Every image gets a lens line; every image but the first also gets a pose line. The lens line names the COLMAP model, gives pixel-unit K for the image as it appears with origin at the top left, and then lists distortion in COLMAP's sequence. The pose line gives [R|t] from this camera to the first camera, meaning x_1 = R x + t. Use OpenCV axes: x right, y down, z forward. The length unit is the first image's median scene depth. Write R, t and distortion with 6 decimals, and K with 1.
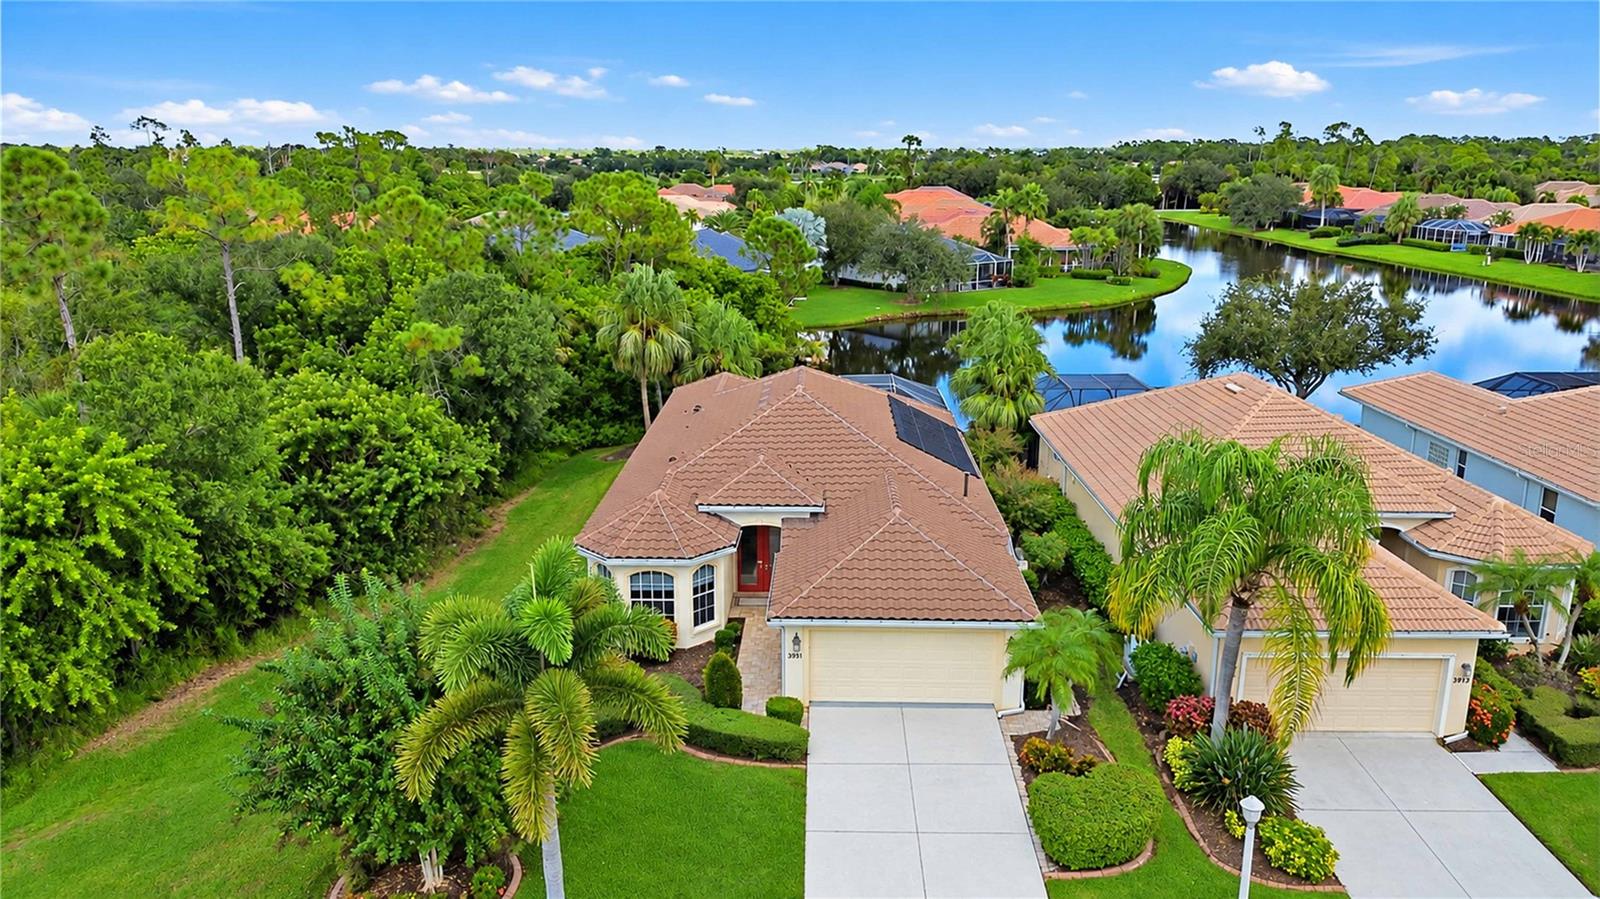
lens RADIAL K [[1138.7, 0, 800.0], [0, 1138.7, 449.5], [0, 0, 1]] dist [0.052301, -0.042075]
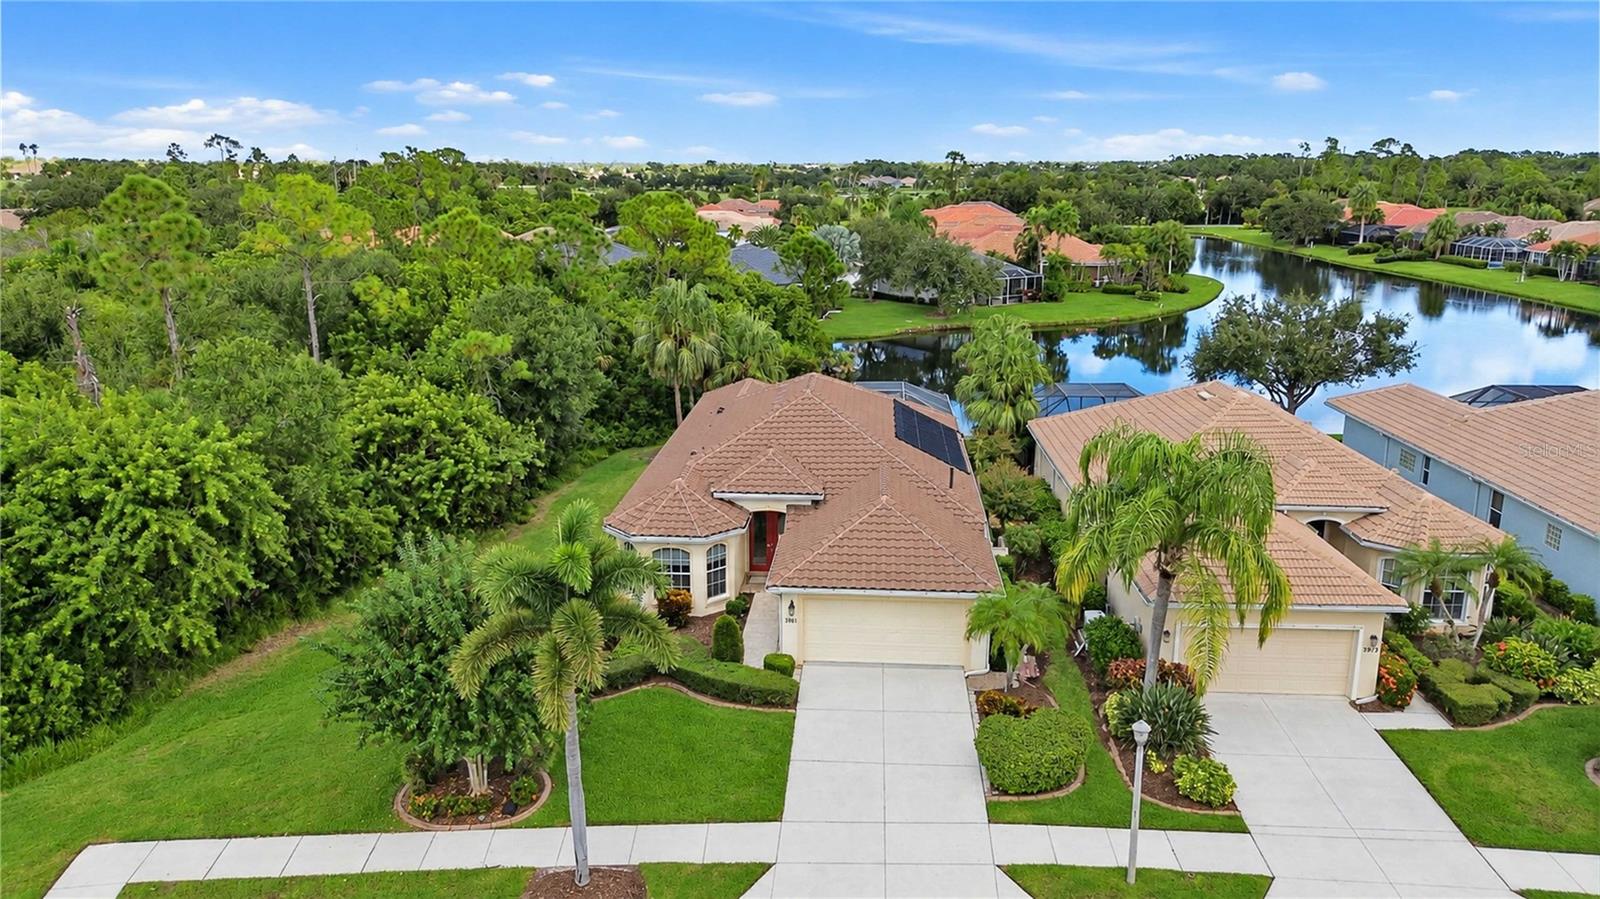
lens RADIAL K [[1138.7, 0, 800.0], [0, 1138.7, 449.5], [0, 0, 1]] dist [0.052301, -0.042075]
pose [[0.999049, 0.011428, -0.042087, 0.032026], [-0.011880, 0.999874, -0.010519, 0.012164], [0.041961, 0.011009, 0.999059, -0.096399]]
